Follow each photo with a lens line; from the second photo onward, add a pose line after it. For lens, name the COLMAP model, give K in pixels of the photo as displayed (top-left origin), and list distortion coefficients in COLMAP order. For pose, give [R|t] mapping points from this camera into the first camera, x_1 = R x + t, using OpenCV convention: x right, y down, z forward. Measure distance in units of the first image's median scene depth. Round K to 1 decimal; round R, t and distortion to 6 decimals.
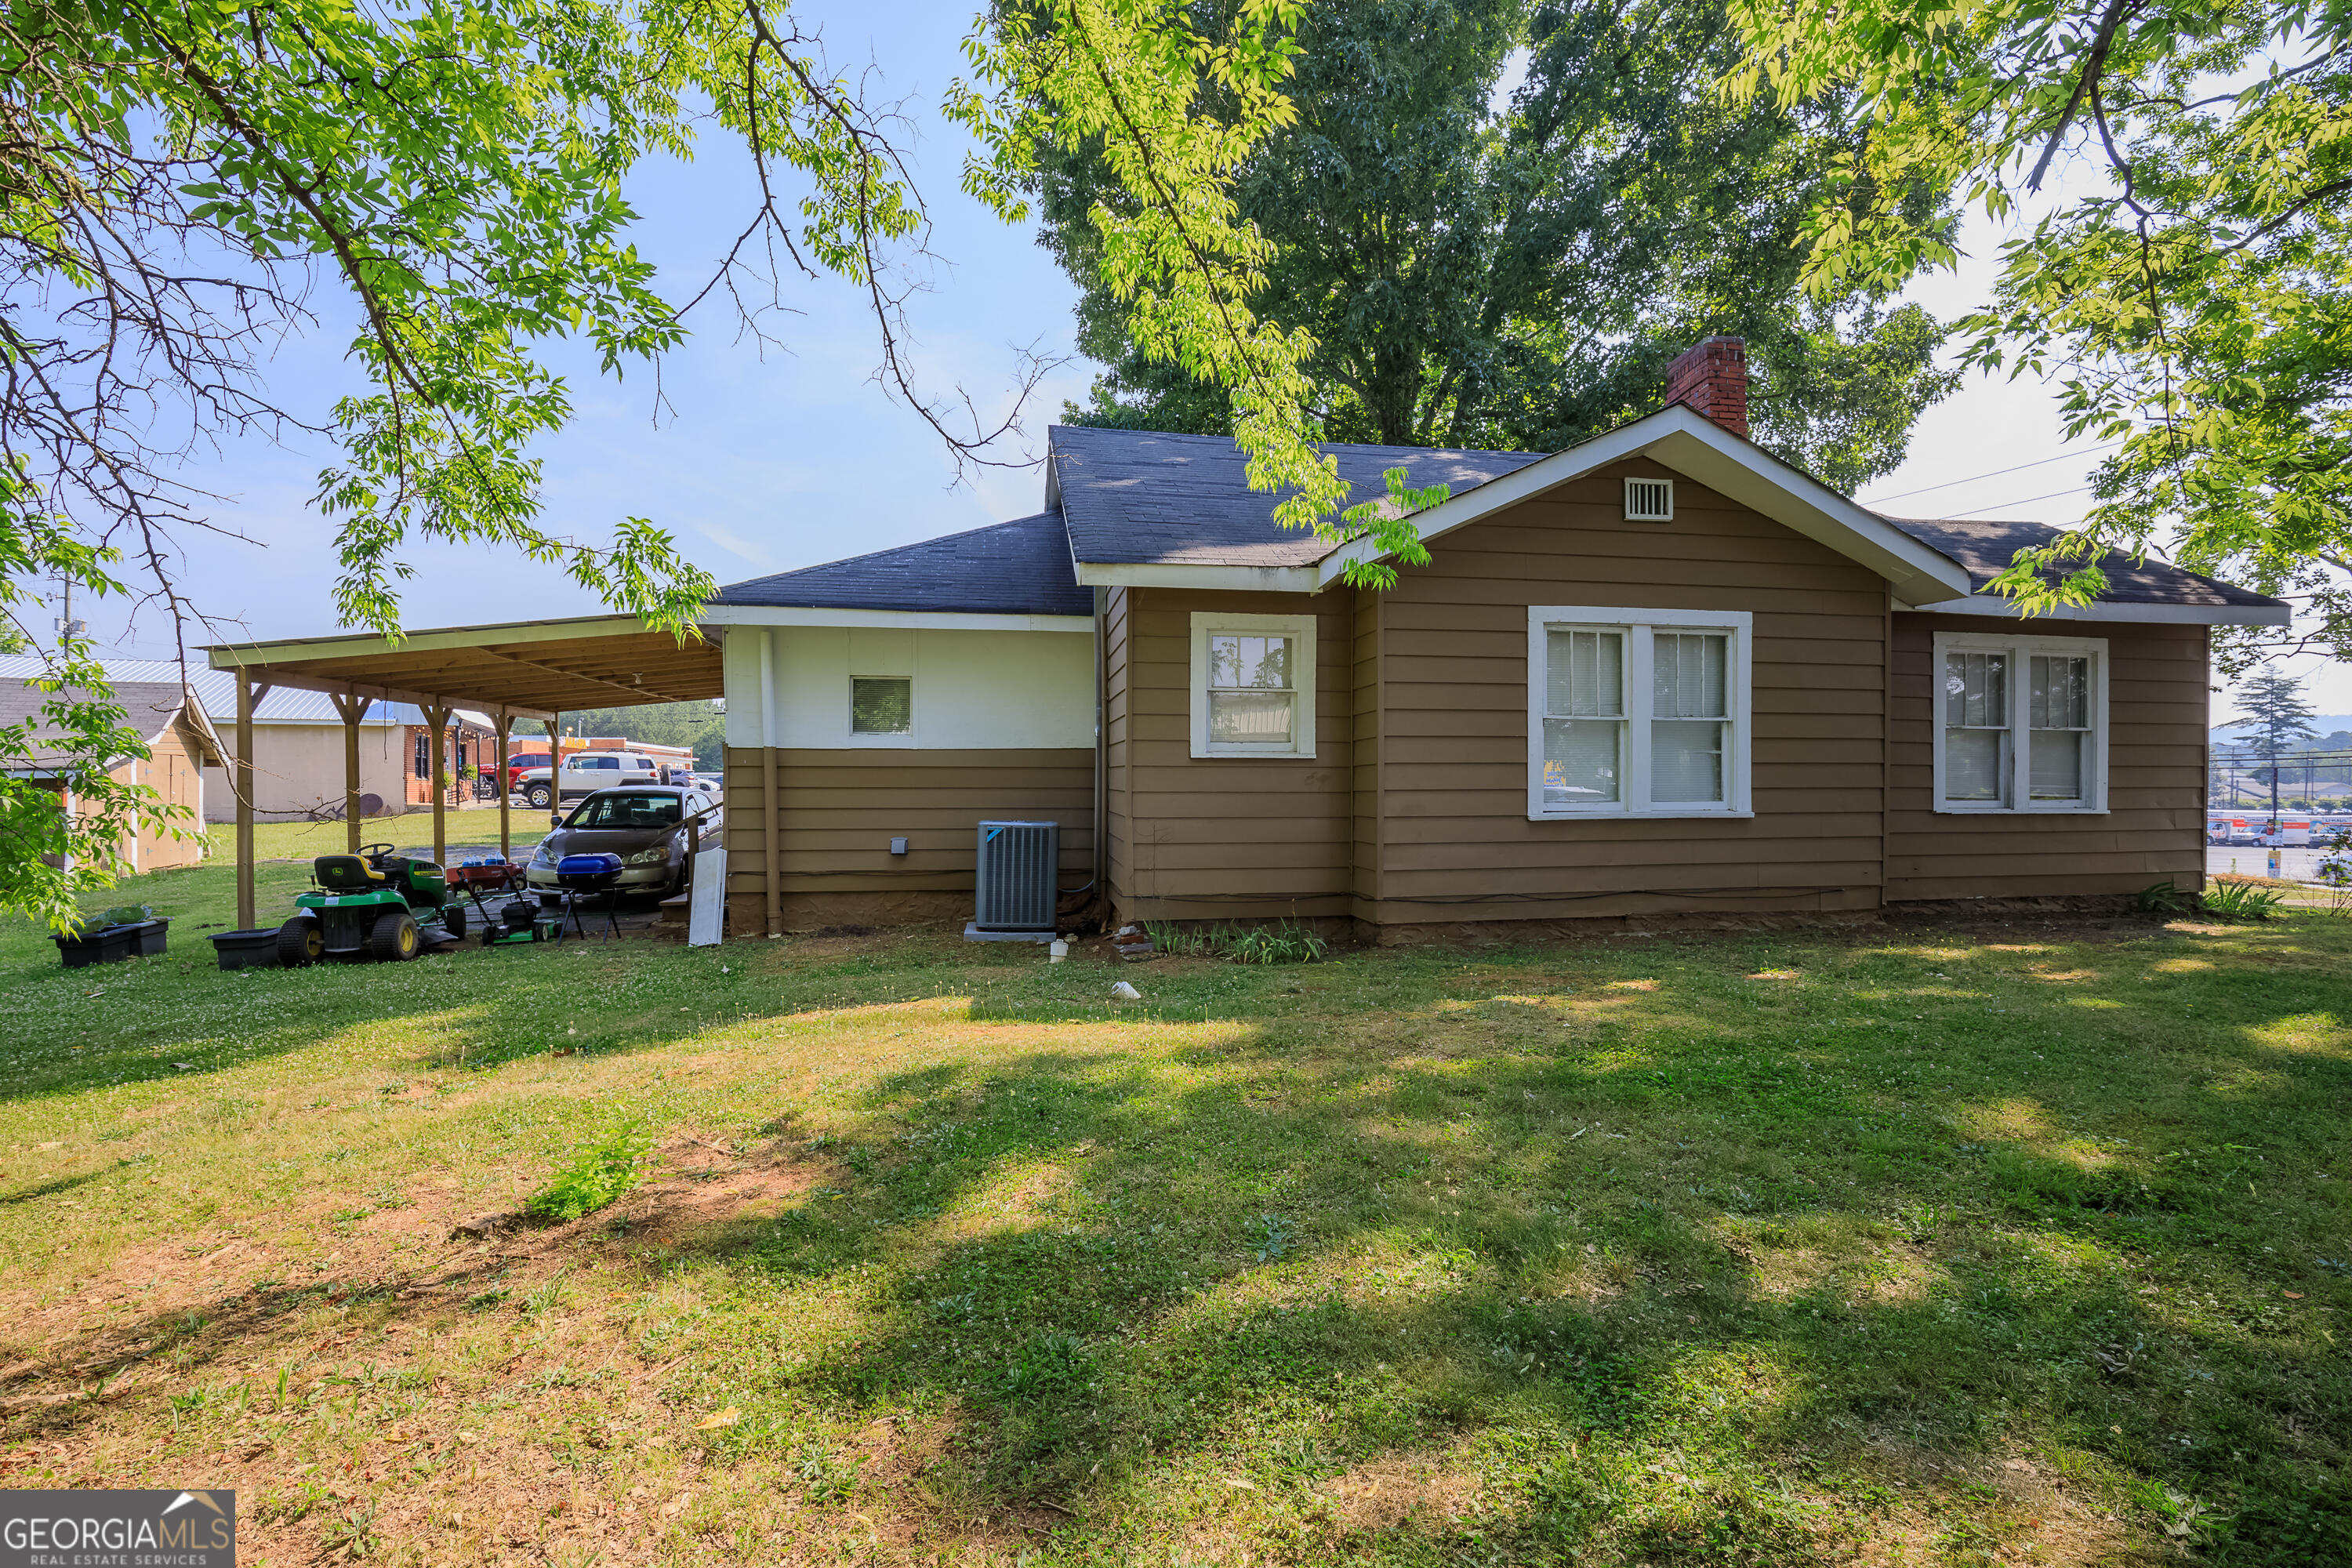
lens RADIAL K [[1125.3, 0, 1187.1], [0, 1125.3, 792.3], [0, 0, 1]] dist [-0.025089, -0.000323]
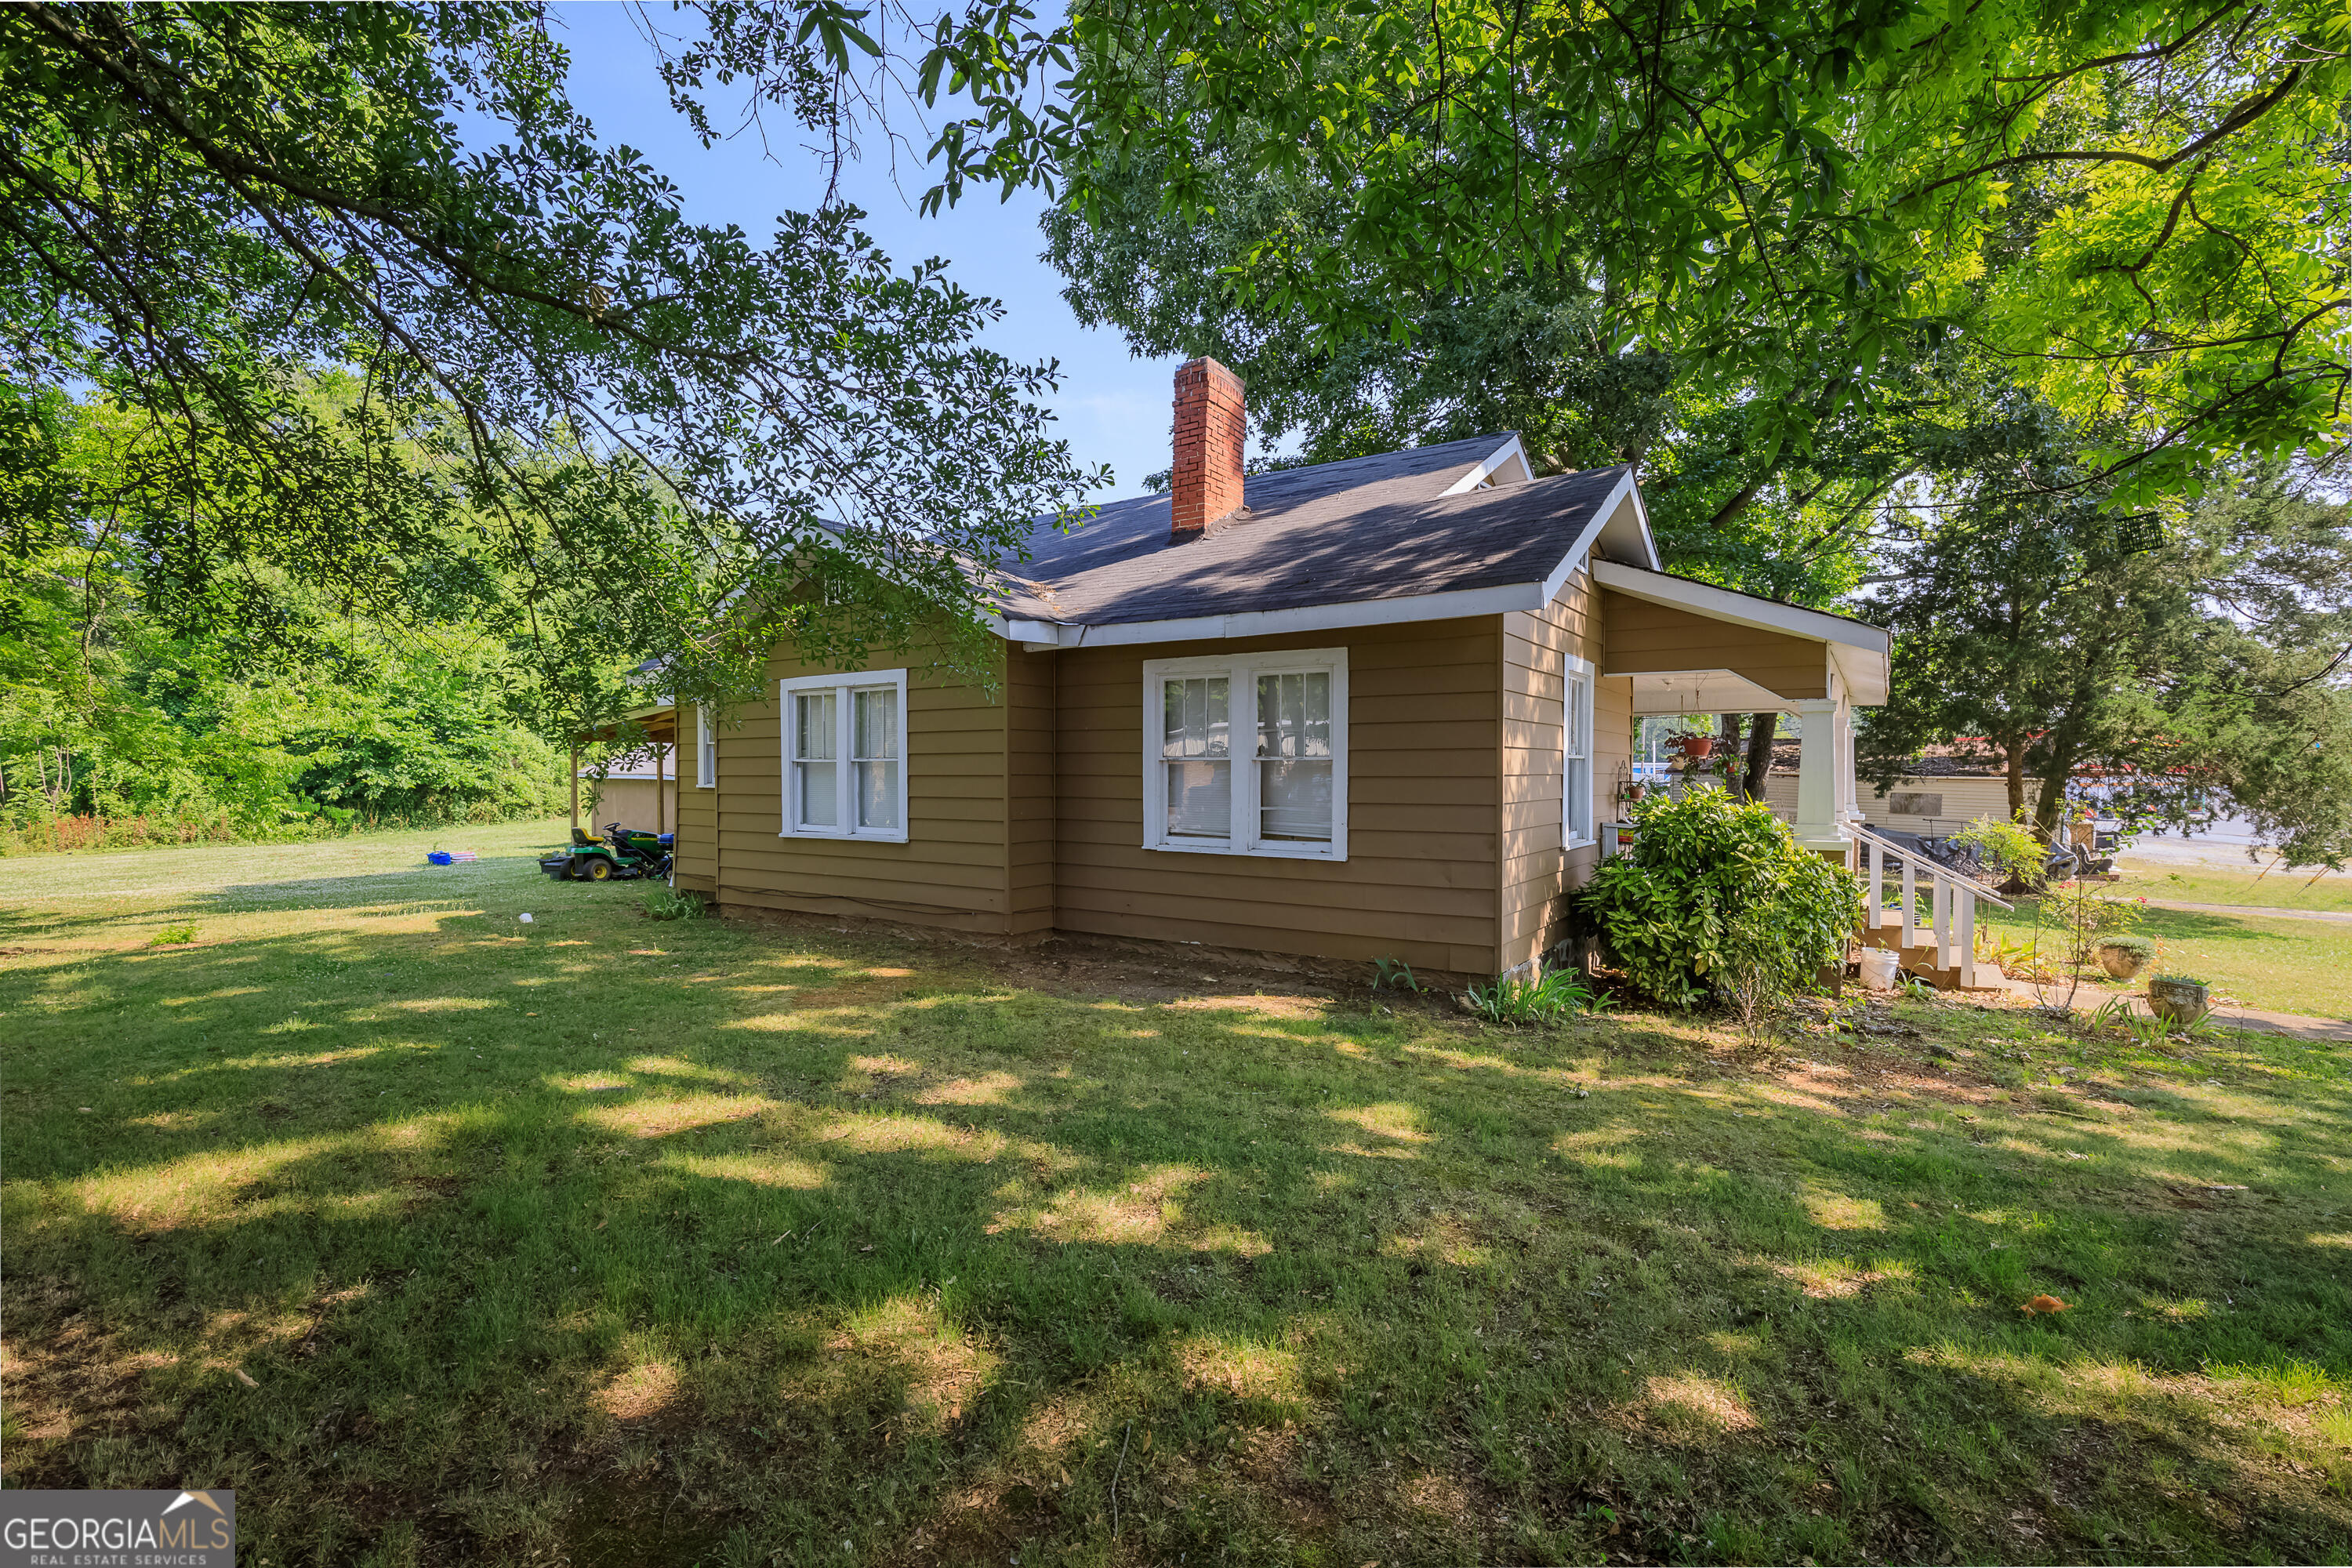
lens RADIAL K [[1125.3, 0, 1187.1], [0, 1125.3, 792.3], [0, 0, 1]] dist [-0.025089, -0.000323]
pose [[0.708259, 0.004030, -0.705942, 1.520292], [-0.017547, 0.999775, -0.011897, -0.021901], [0.705735, 0.020813, 0.708170, 0.363170]]
